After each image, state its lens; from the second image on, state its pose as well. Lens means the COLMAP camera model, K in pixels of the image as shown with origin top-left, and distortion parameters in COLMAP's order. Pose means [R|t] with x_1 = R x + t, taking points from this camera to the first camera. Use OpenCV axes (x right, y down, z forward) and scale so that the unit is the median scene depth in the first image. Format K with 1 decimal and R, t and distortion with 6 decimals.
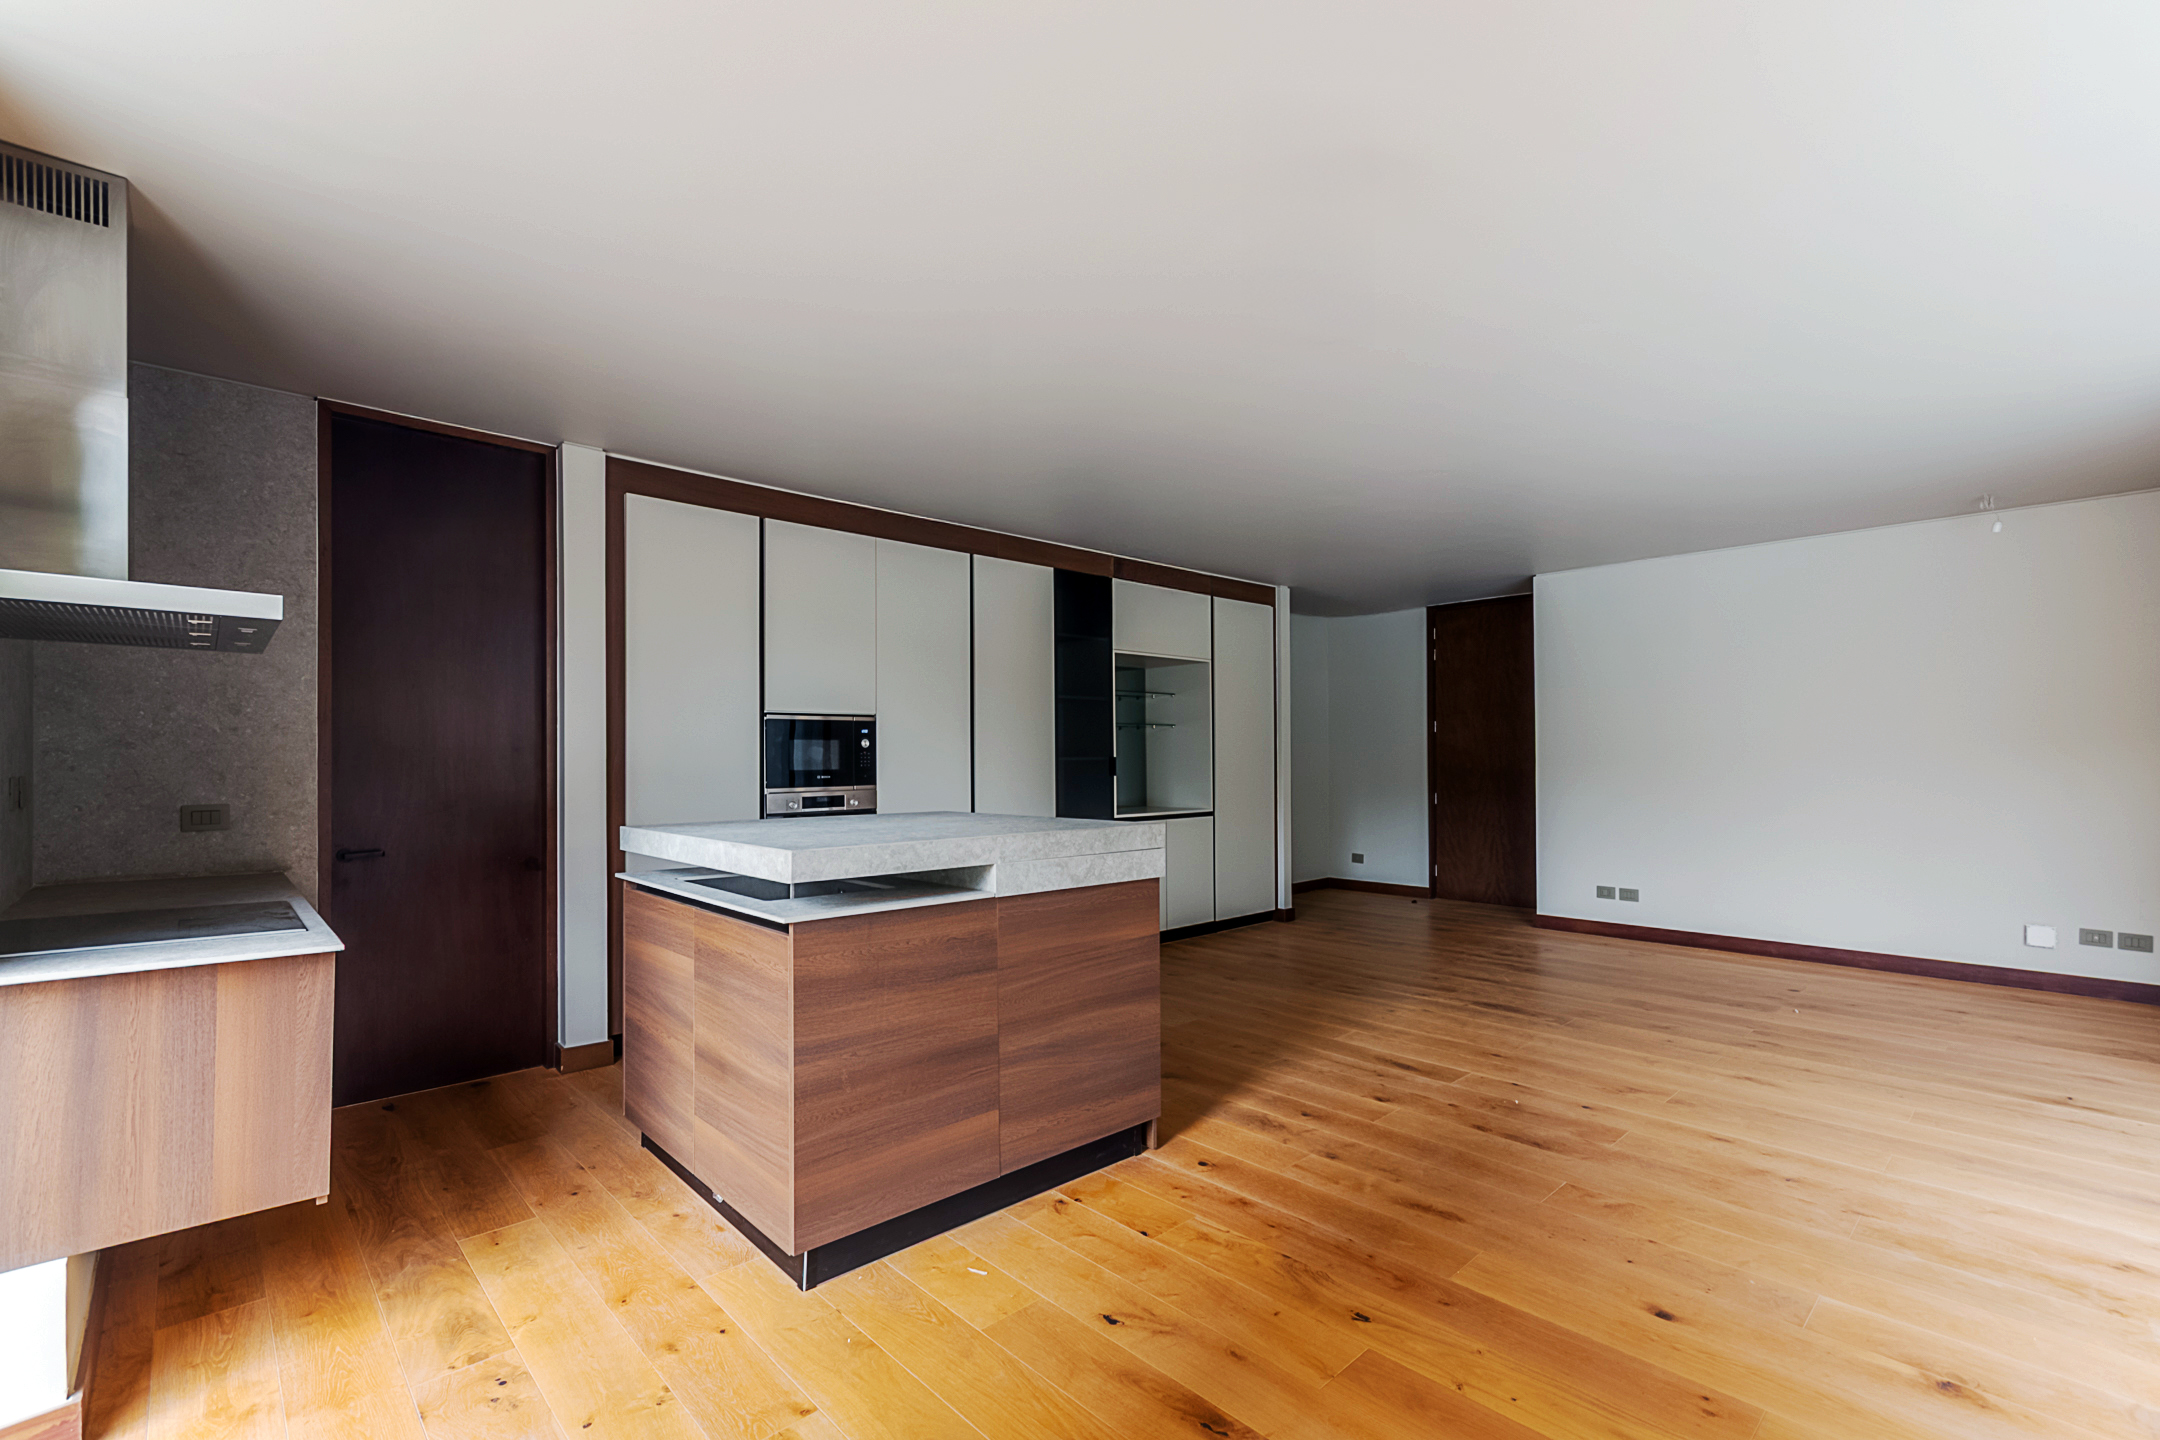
lens RADIAL K [[957.6, 0, 1083.6], [0, 957.6, 753.9], [0, 0, 1]] dist [0.003096, 0.000759]
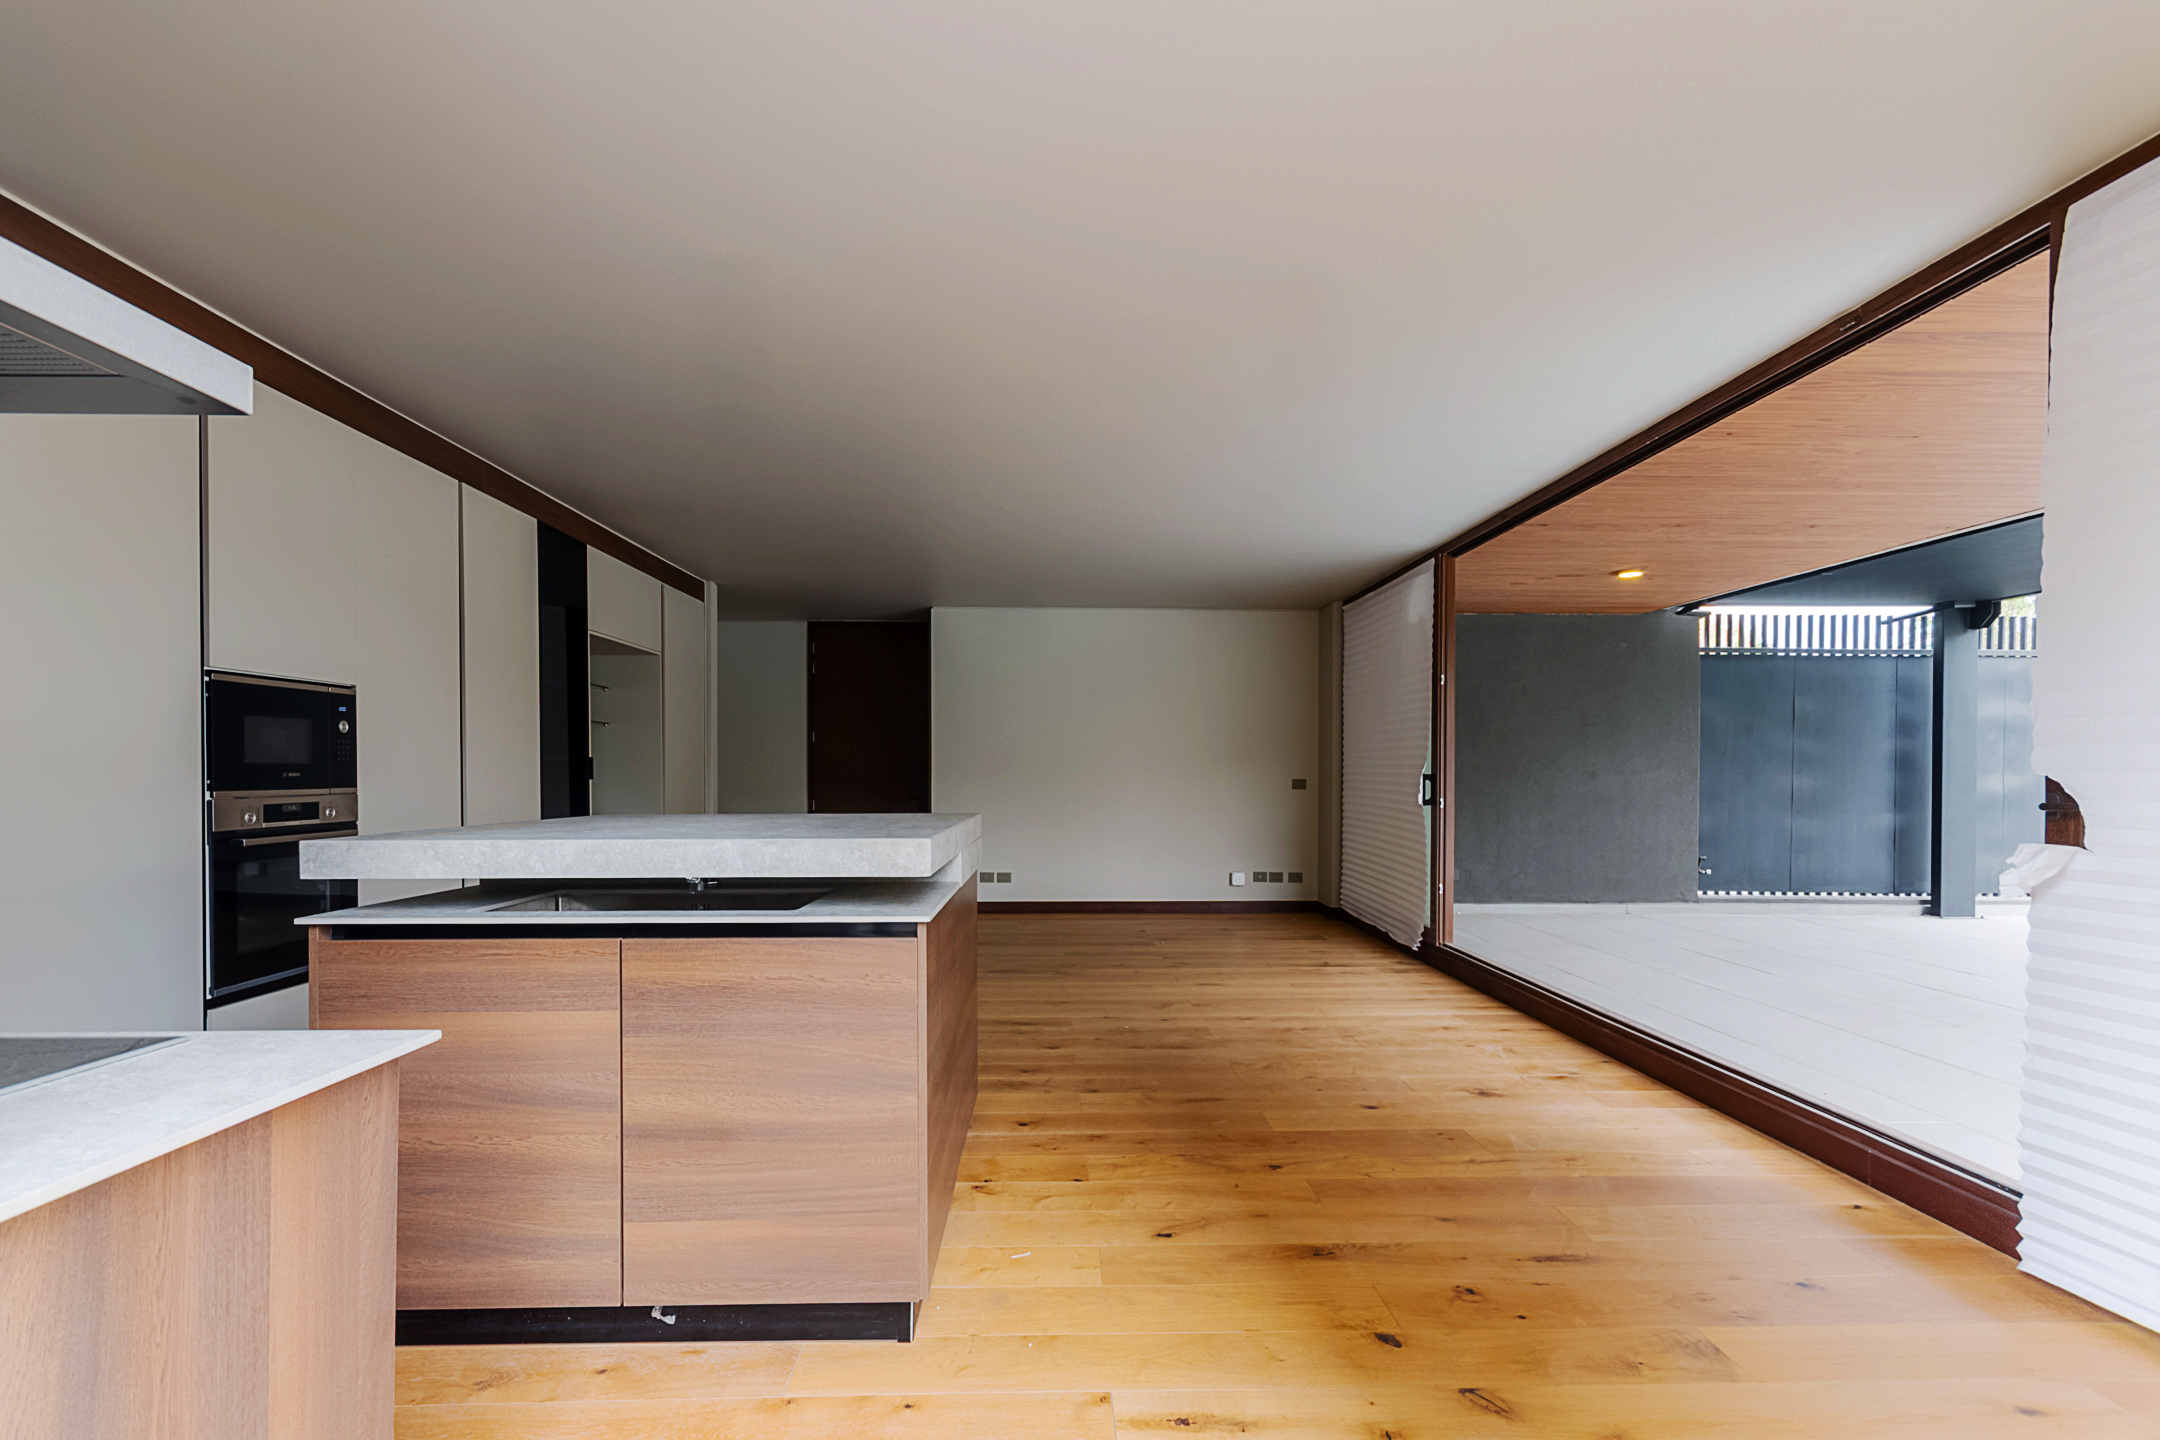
lens RADIAL K [[961.5, 0, 1083.4], [0, 961.5, 791.3], [0, 0, 1]] dist [0.000308, 0.000402]
pose [[0.657387, -0.006755, 0.753523, -0.535249], [-0.008350, 0.999833, 0.016248, 0.026599], [-0.753507, -0.016973, 0.657221, 0.197320]]
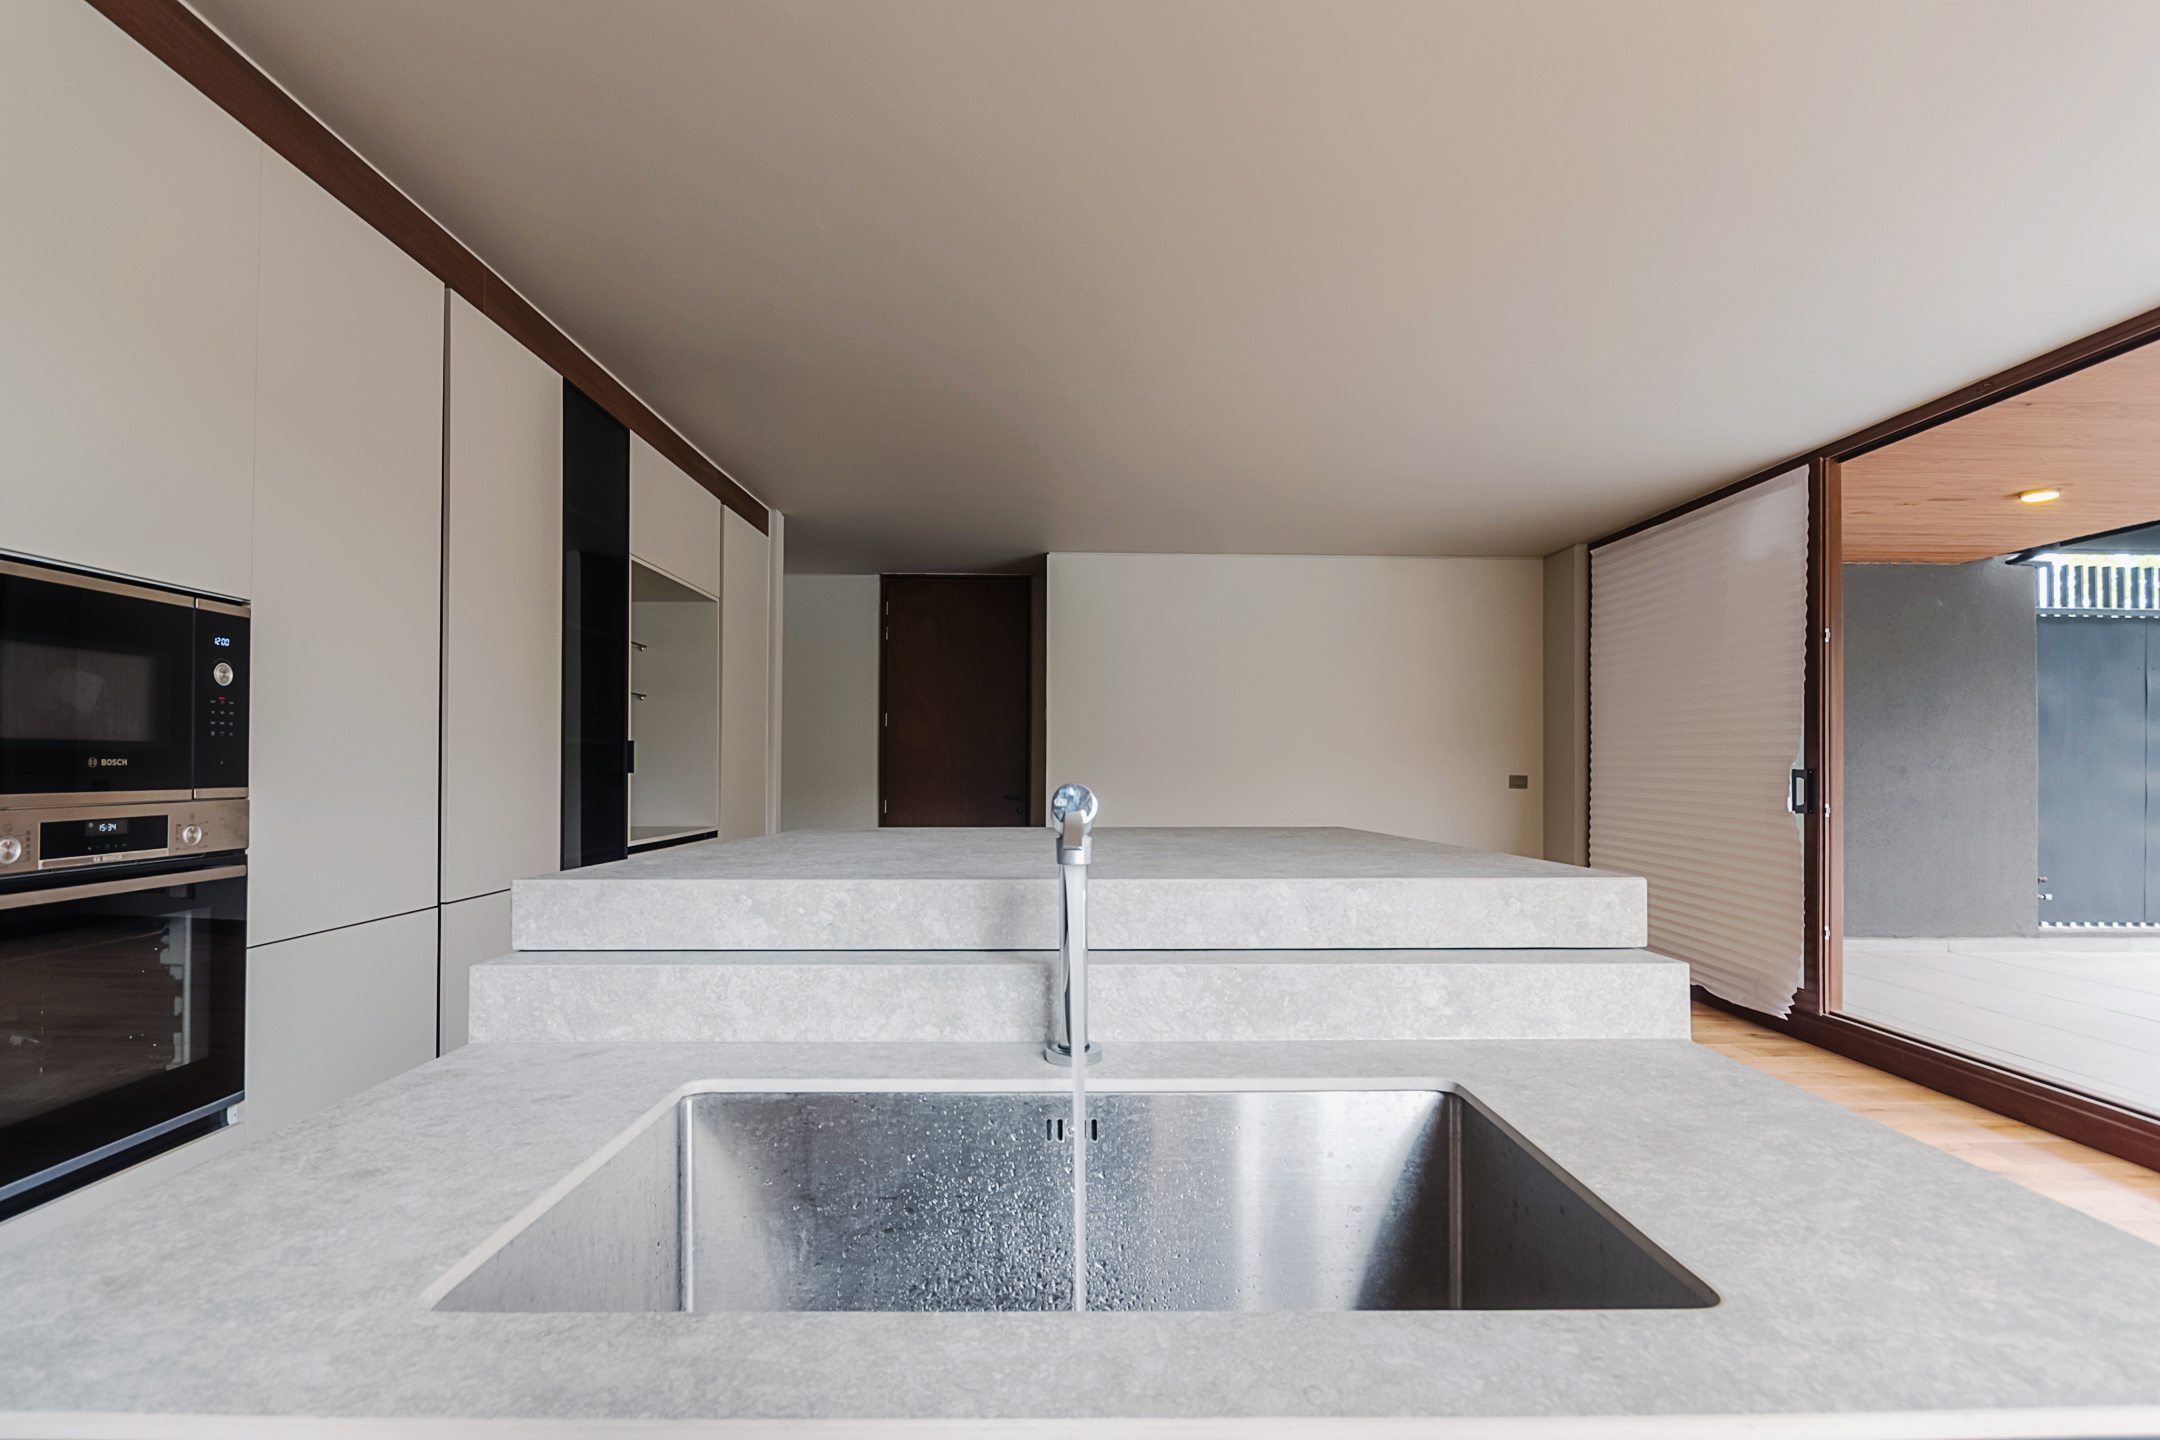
lens RADIAL K [[1014.1, 0, 1085.4], [0, 1014.1, 762.6], [0, 0, 1]] dist [-0.003056, -0.000436]
pose [[0.666207, 0.013120, 0.745652, -0.398469], [-0.011425, 0.999907, -0.007386, 0.029809], [-0.745680, -0.003599, 0.666295, 0.658513]]
